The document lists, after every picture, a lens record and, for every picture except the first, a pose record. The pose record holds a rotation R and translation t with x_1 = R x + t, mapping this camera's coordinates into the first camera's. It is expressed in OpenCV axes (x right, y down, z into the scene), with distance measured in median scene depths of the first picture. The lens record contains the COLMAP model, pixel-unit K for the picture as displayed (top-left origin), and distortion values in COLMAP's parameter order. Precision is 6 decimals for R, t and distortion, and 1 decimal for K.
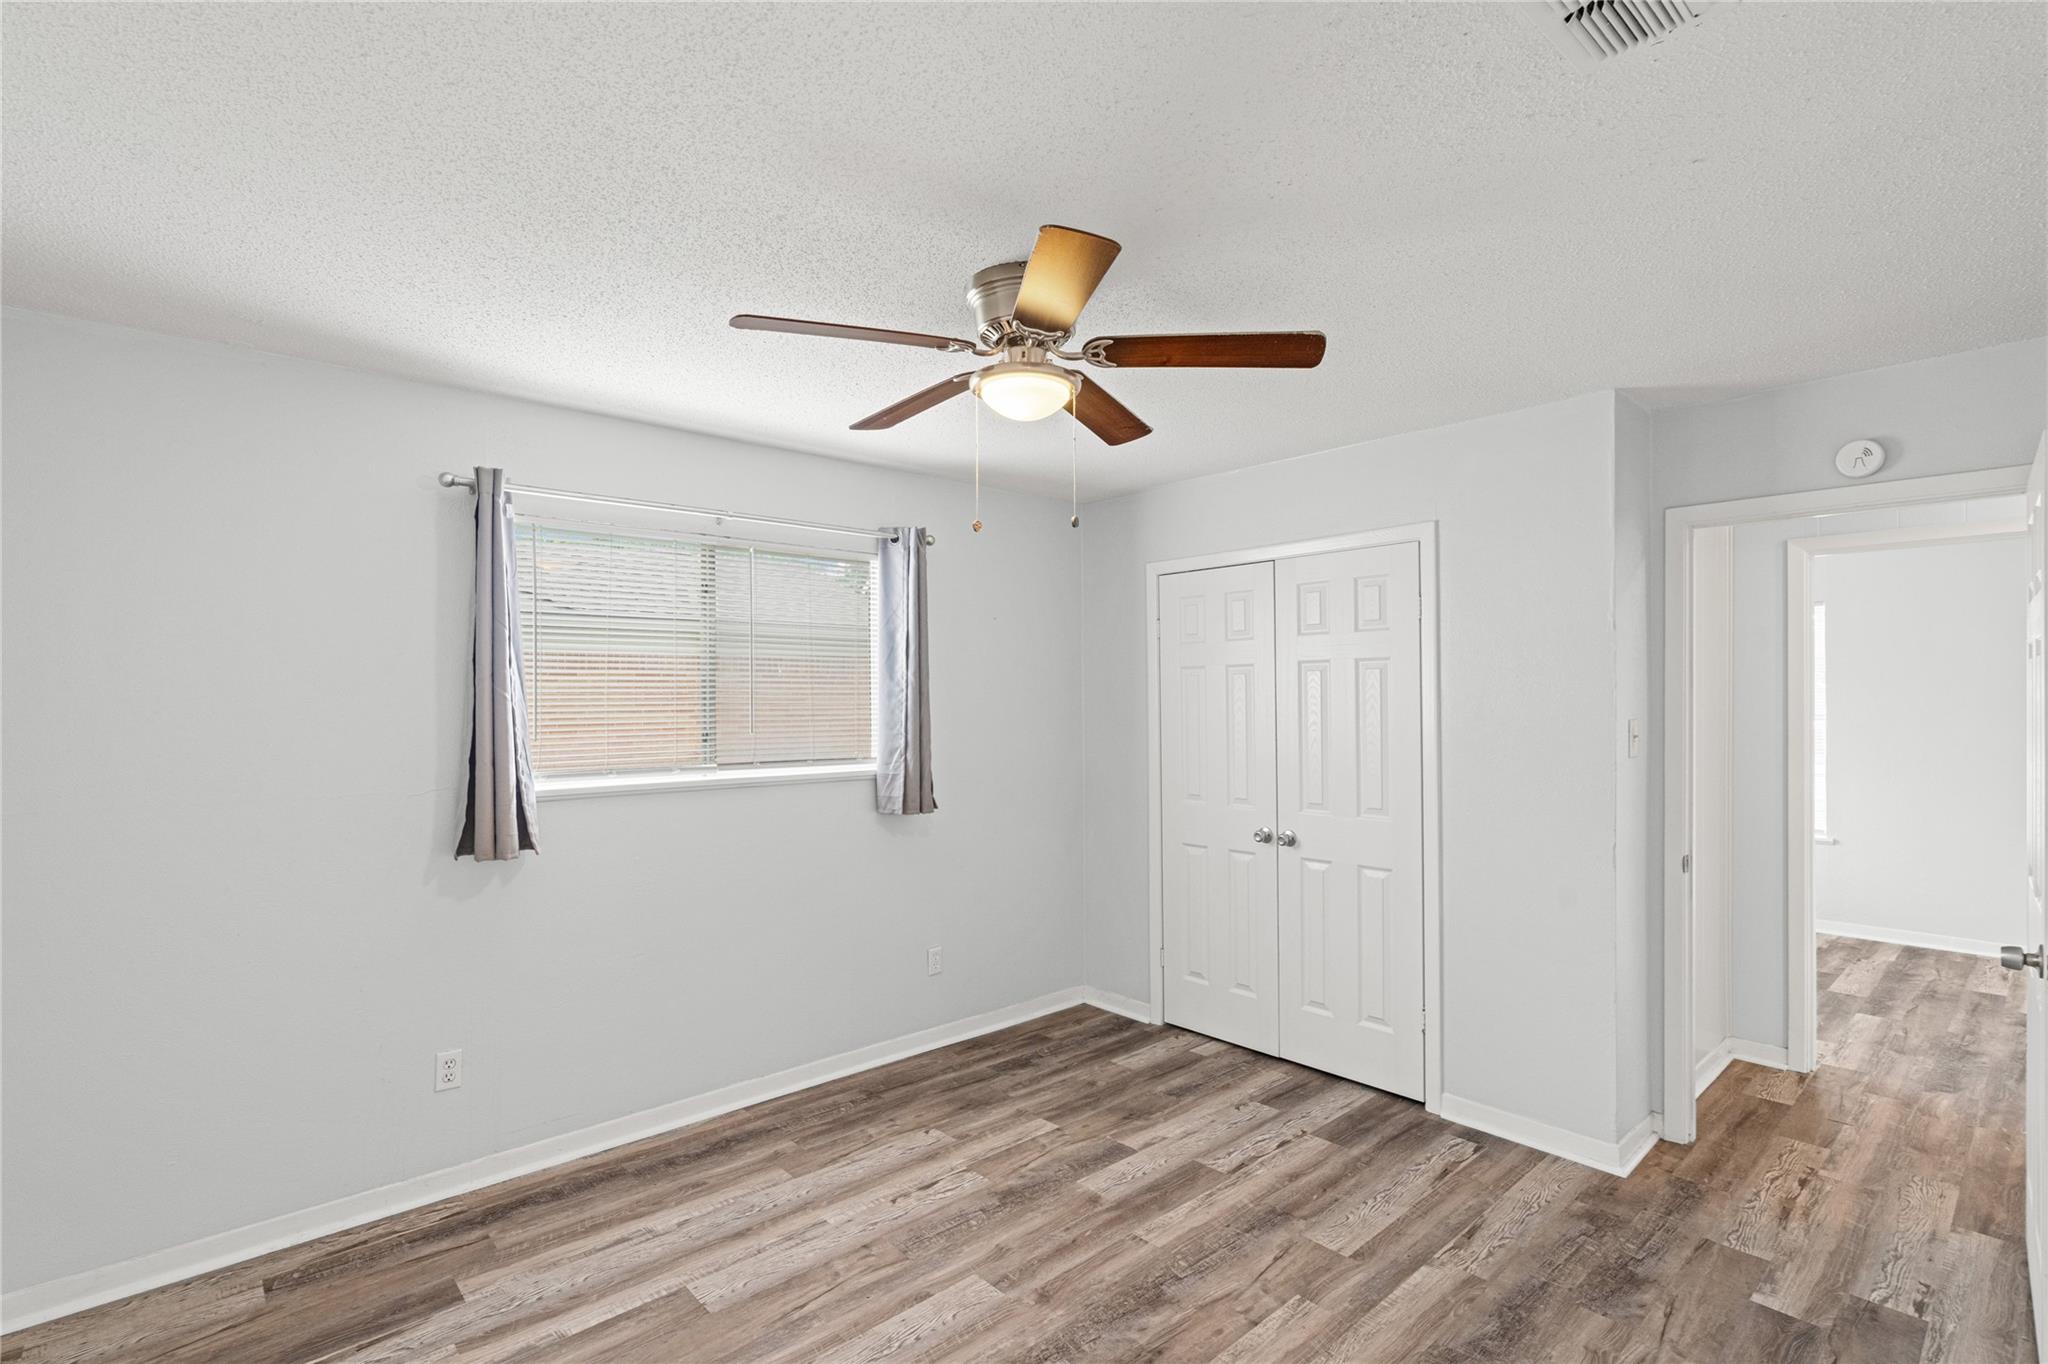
lens RADIAL K [[951.6, 0, 1014.6], [0, 951.6, 699.5], [0, 0, 1]] dist [0.000719, 0.000511]
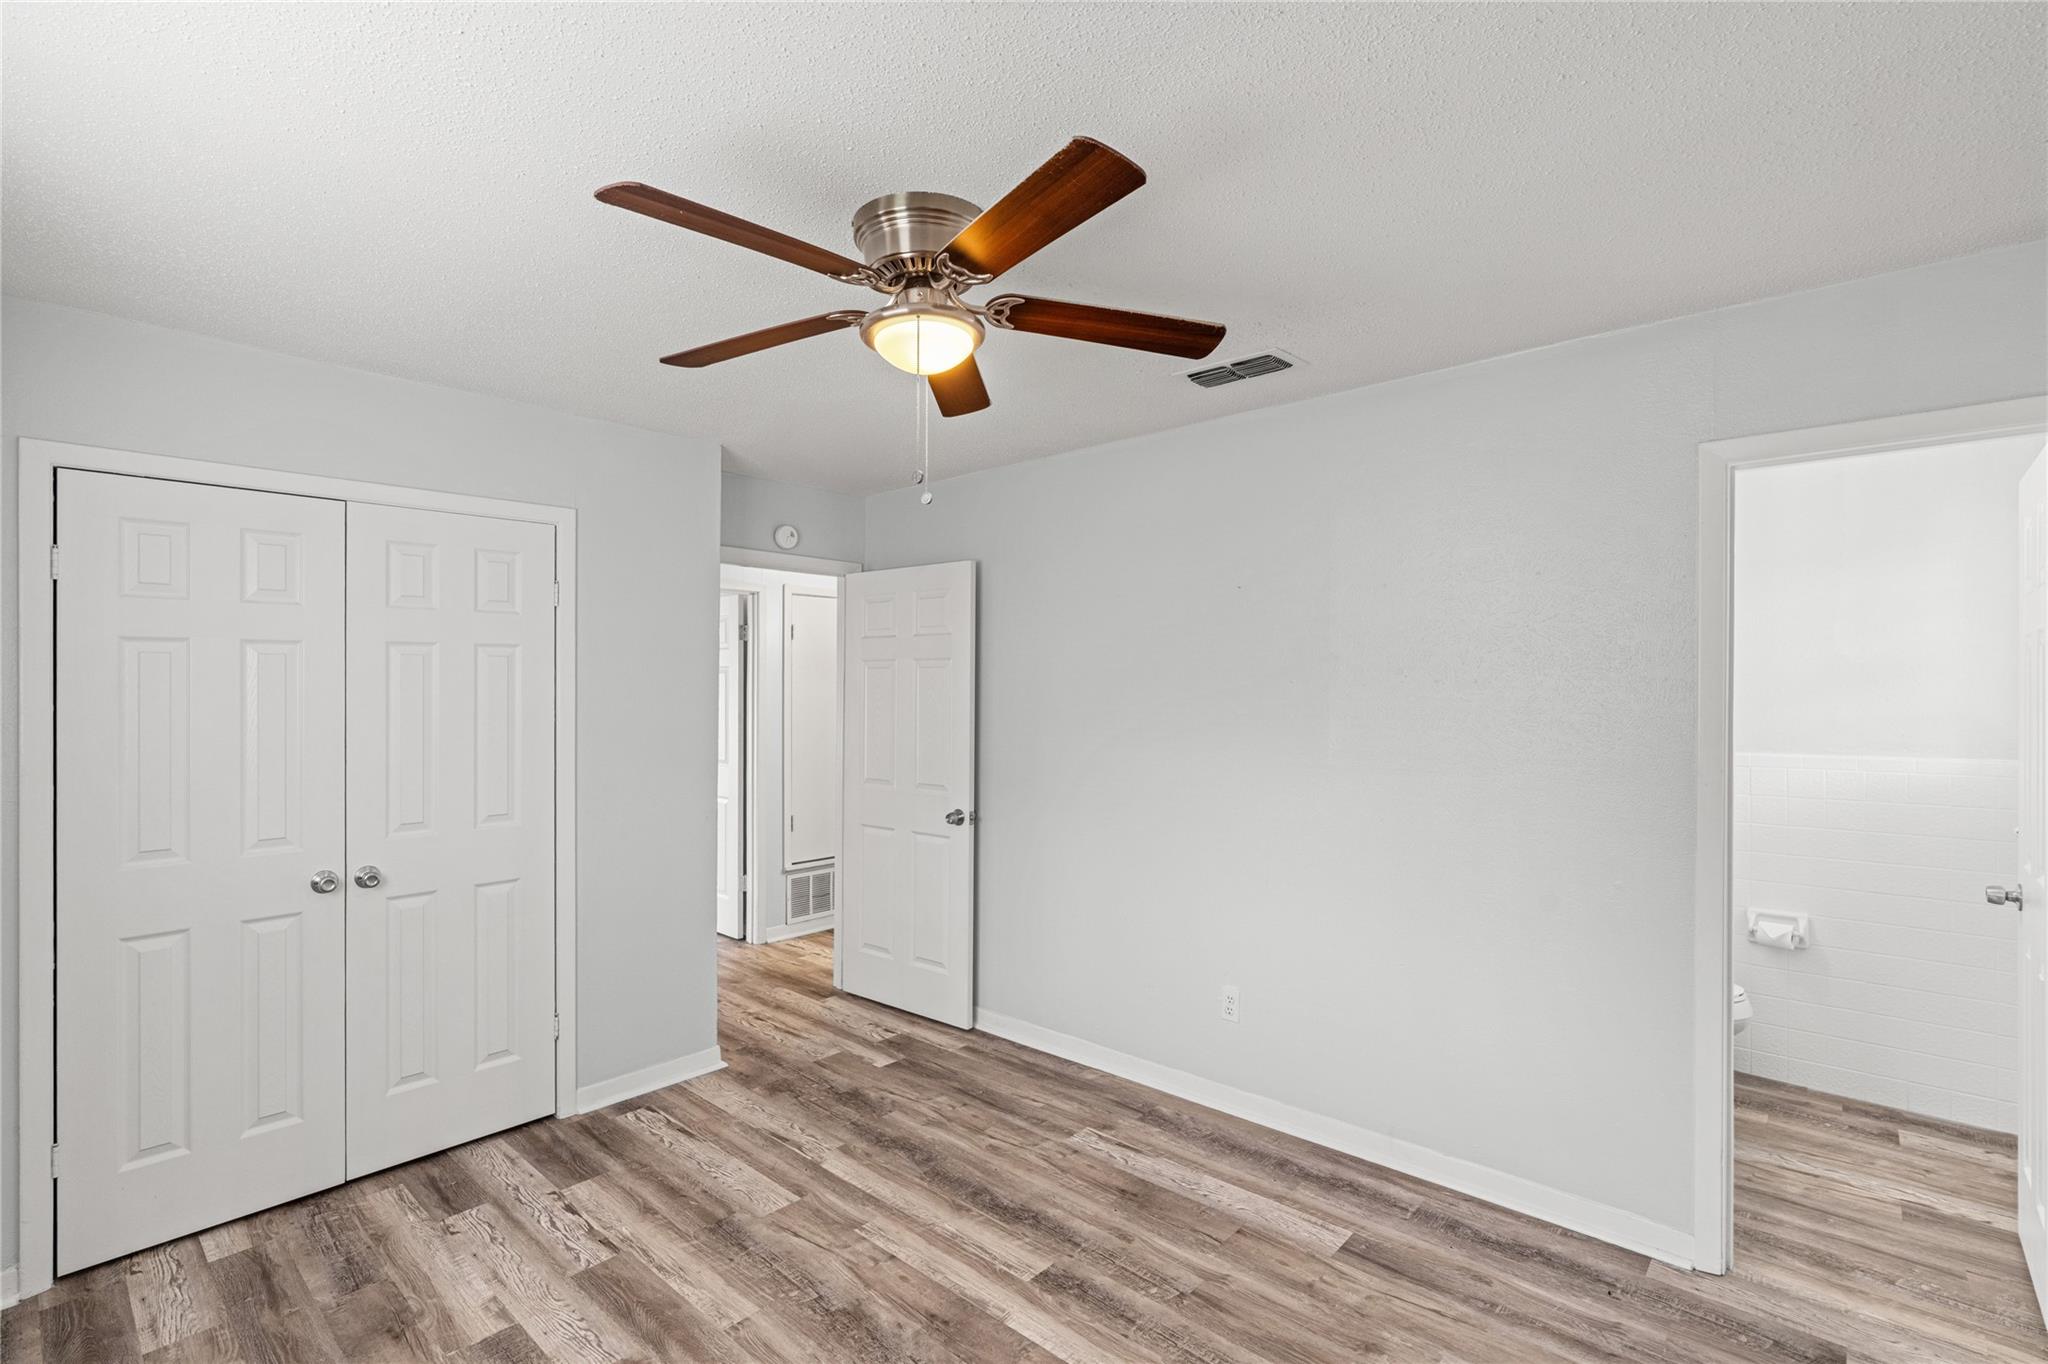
lens RADIAL K [[935.3, 0, 1005.7], [0, 935.3, 674.5], [0, 0, 1]] dist [-0.002400, 0.000372]
pose [[-0.090451, 0.020877, 0.995682, -0.605212], [0.008360, 0.999761, -0.020203, 0.007860], [-0.995866, 0.006497, -0.090604, 0.695153]]
